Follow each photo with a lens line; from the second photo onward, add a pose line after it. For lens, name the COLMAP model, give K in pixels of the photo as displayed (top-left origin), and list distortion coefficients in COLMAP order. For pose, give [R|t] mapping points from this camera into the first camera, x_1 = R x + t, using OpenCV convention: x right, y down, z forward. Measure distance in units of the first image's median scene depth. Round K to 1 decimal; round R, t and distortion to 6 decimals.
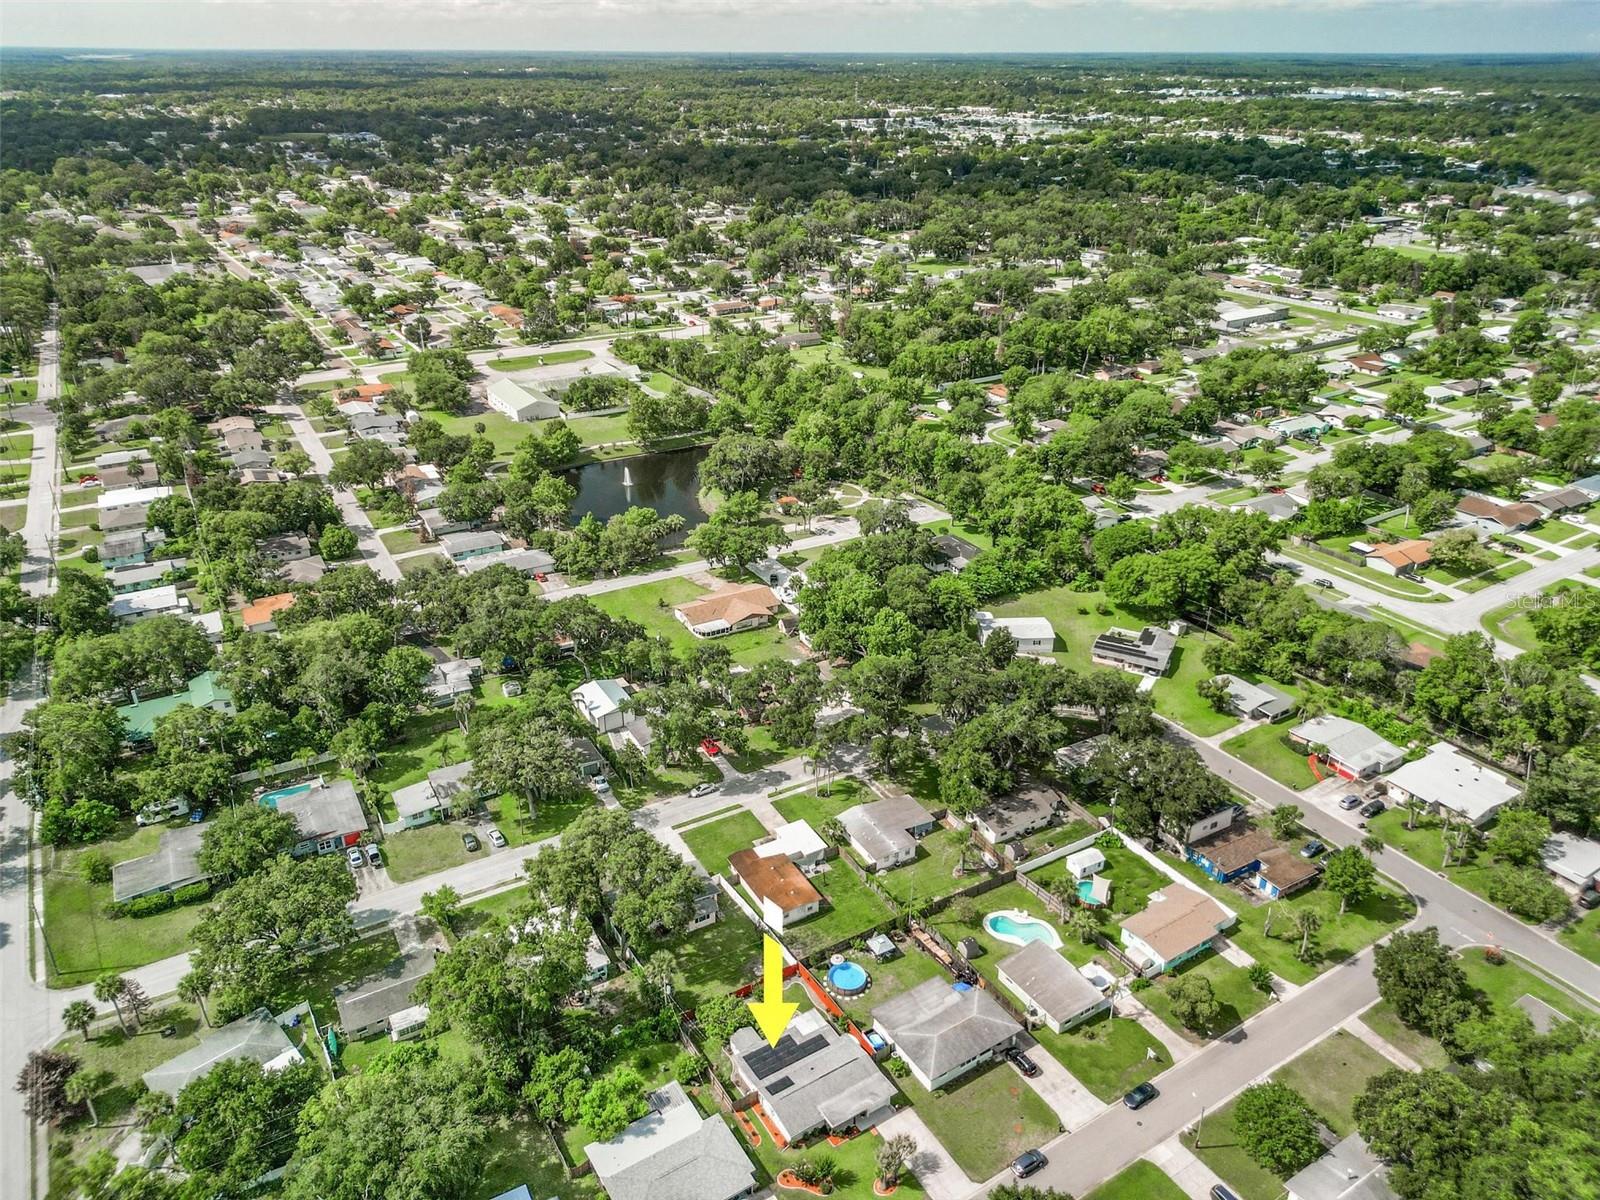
lens RADIAL K [[1139.3, 0, 800.0], [0, 1139.3, 600.0], [0, 0, 1]] dist [0.047578, -0.003894]
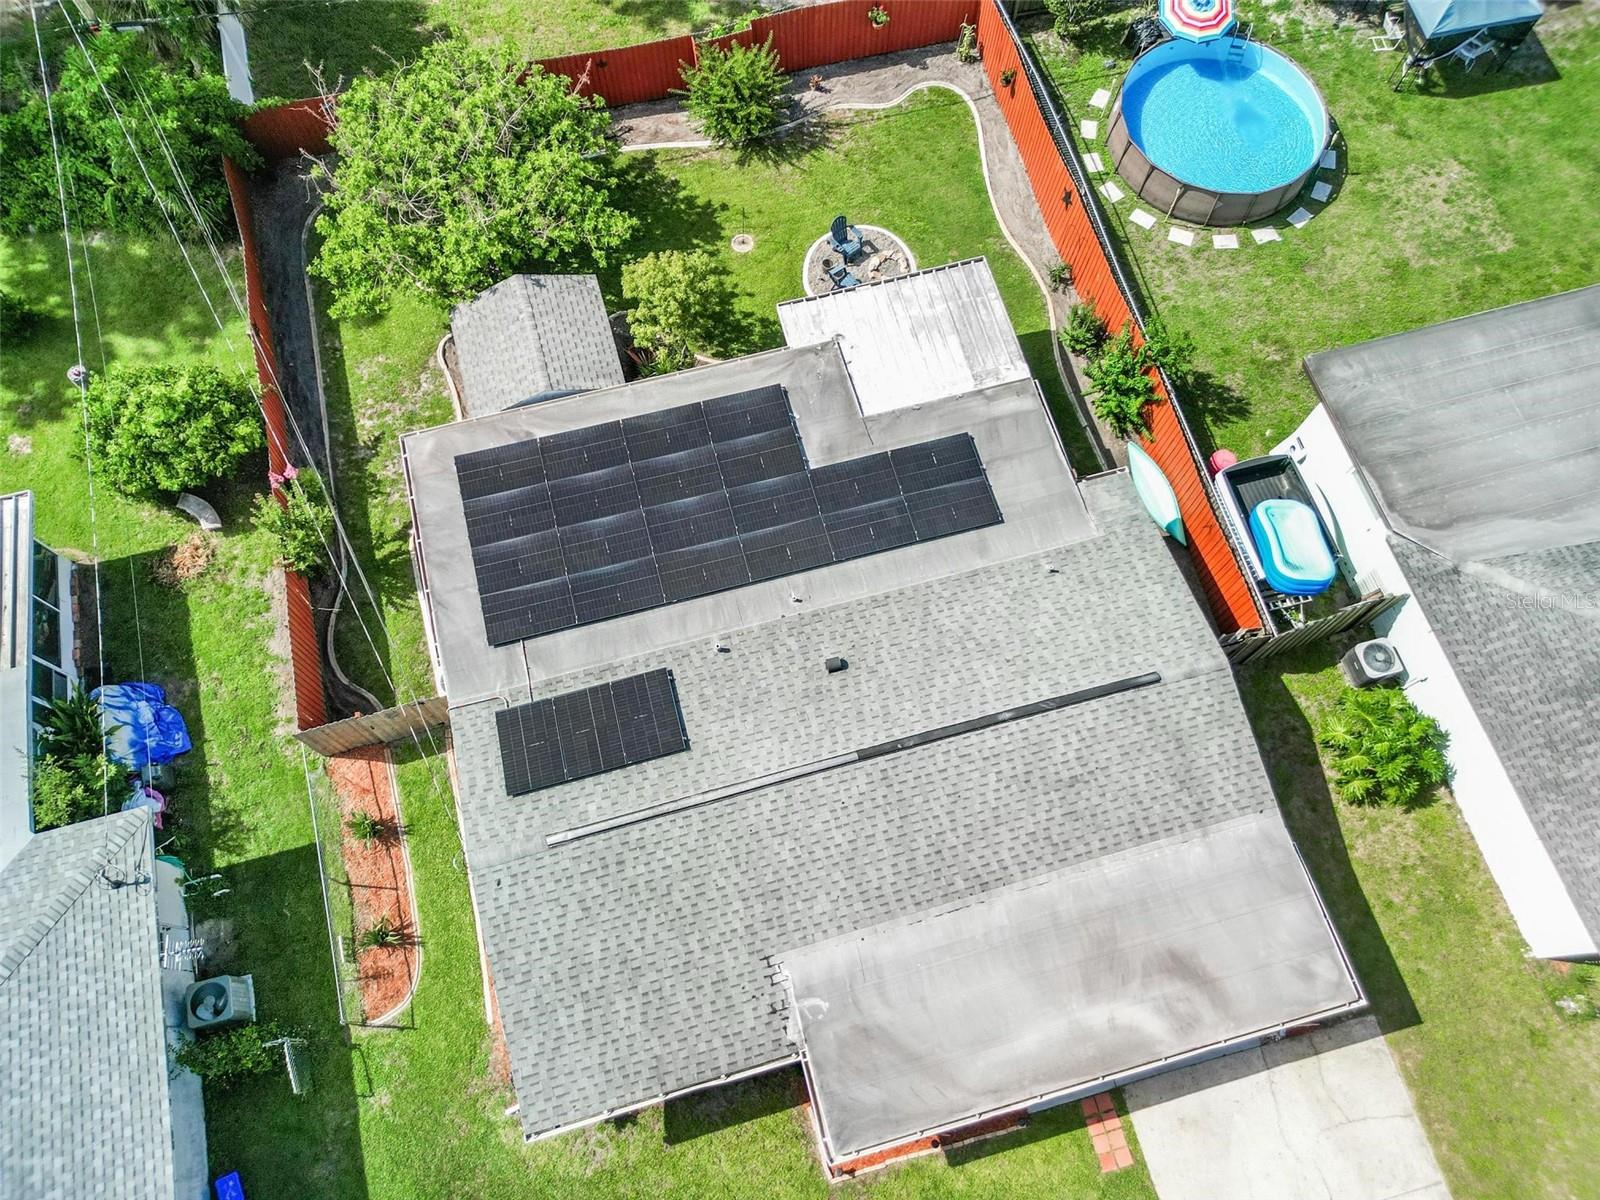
lens RADIAL K [[1139.3, 0, 800.0], [0, 1139.3, 600.0], [0, 0, 1]] dist [0.047578, -0.003894]
pose [[0.955830, 0.277097, -0.098011, 0.012927], [-0.137566, 0.716443, 0.683948, 0.210771], [0.259739, -0.640255, 0.722917, 0.630902]]
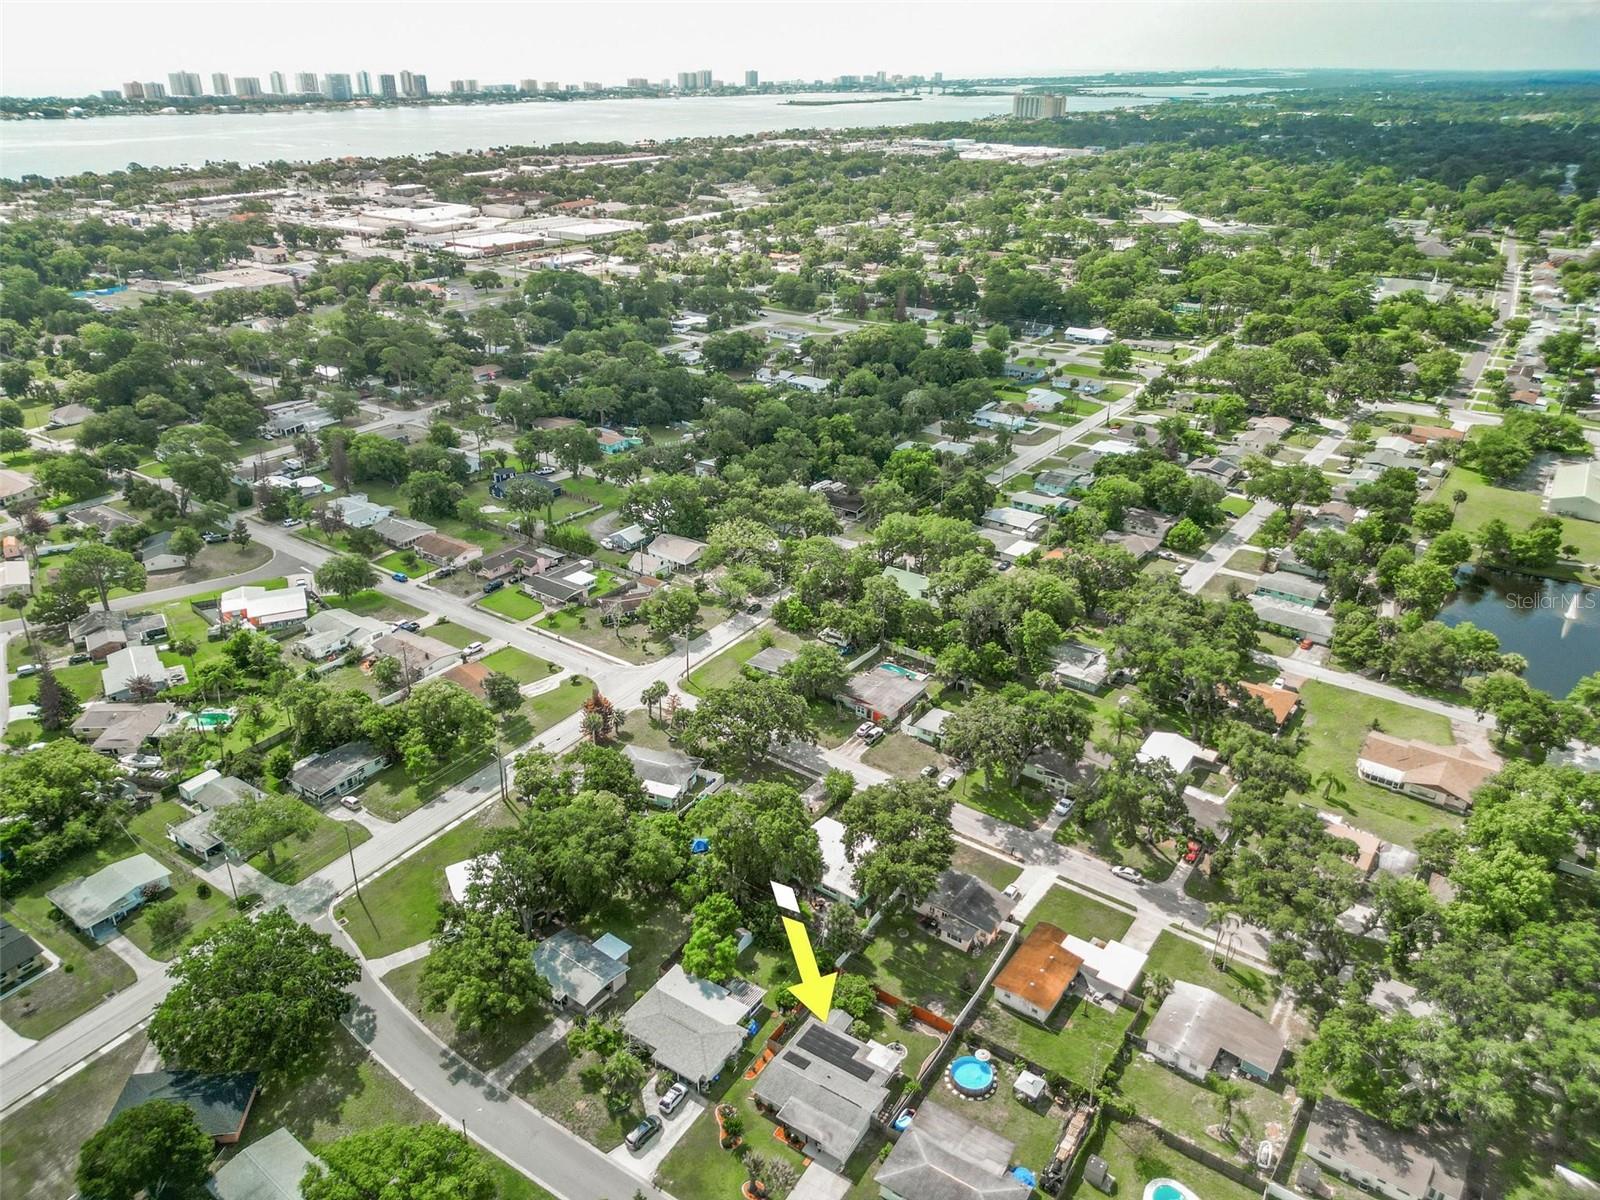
lens RADIAL K [[1139.3, 0, 800.0], [0, 1139.3, 600.0], [0, 0, 1]] dist [0.047578, -0.003894]
pose [[0.421047, 0.396143, -0.815960, 0.459989], [-0.408629, 0.885969, 0.219274, -0.119312], [0.809779, 0.241100, 0.534910, 0.242620]]
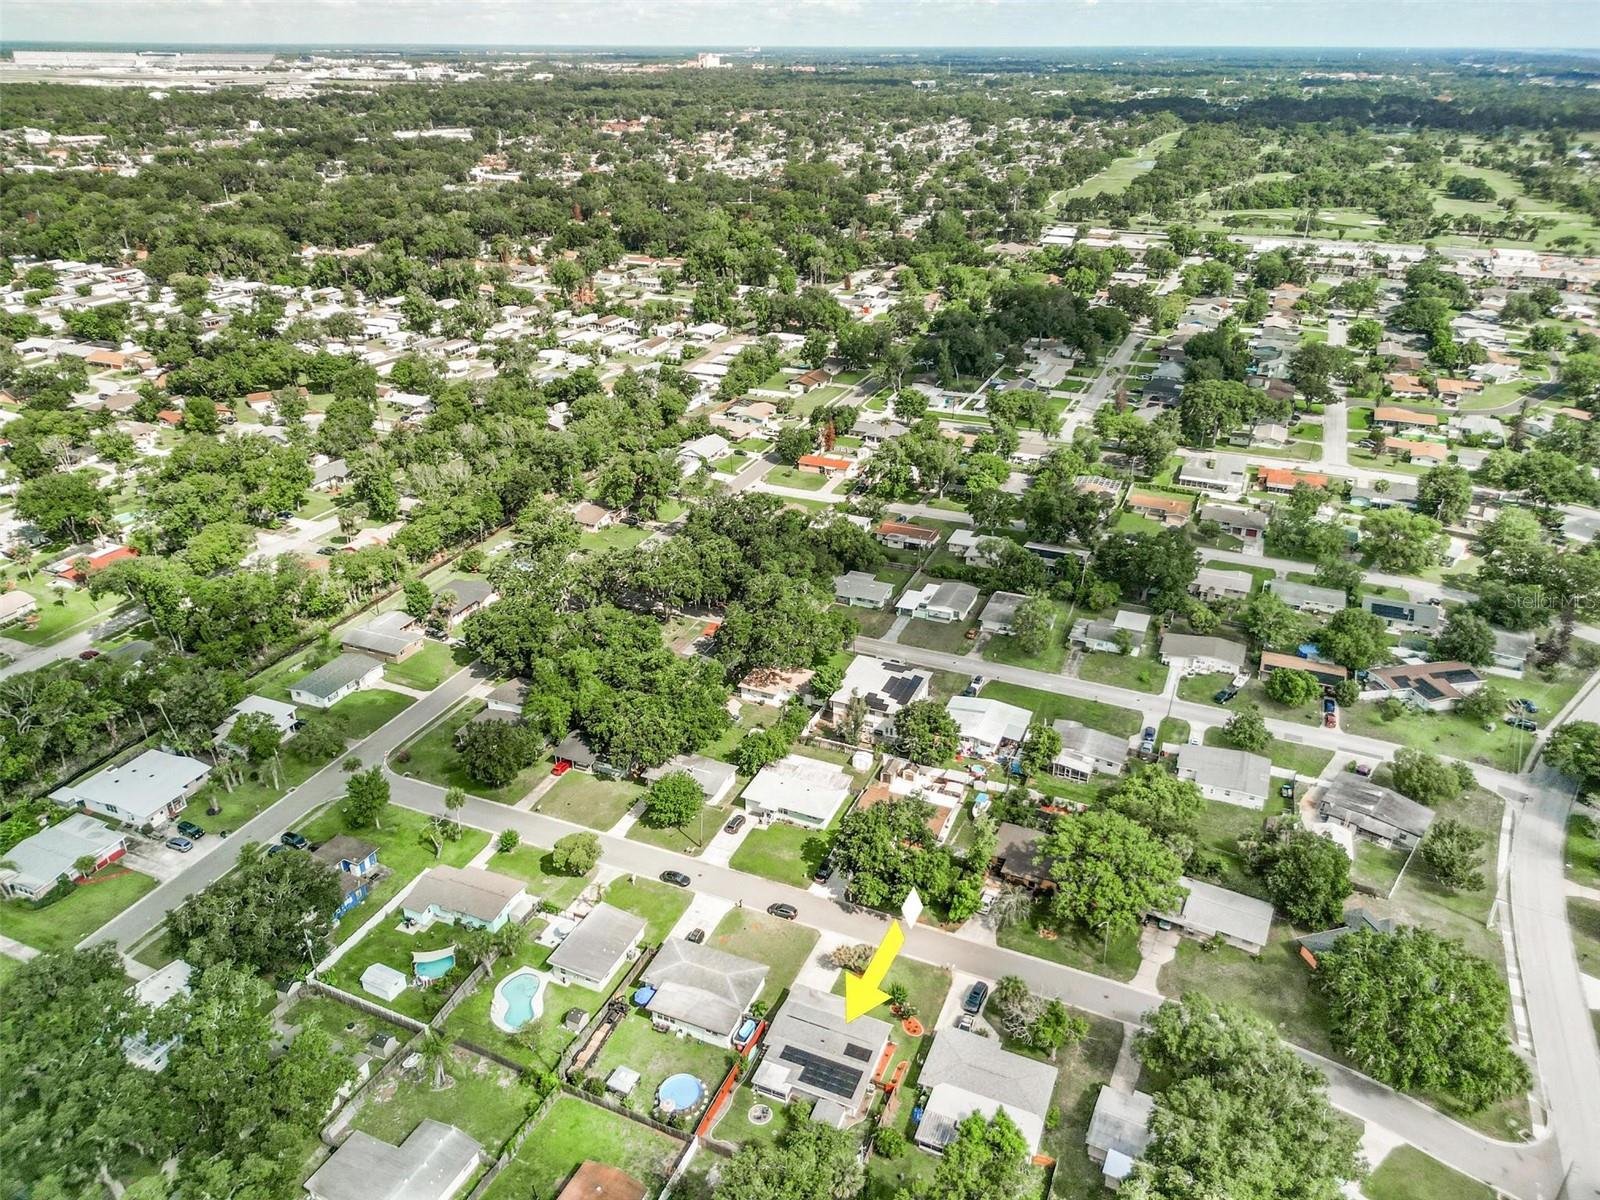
lens RADIAL K [[1139.3, 0, 800.0], [0, 1139.3, 600.0], [0, 0, 1]] dist [0.047578, -0.003894]
pose [[-0.569140, -0.359118, 0.739672, -0.412412], [0.363854, 0.696711, 0.618227, -0.347484], [-0.737353, 0.620990, -0.265859, 0.734368]]
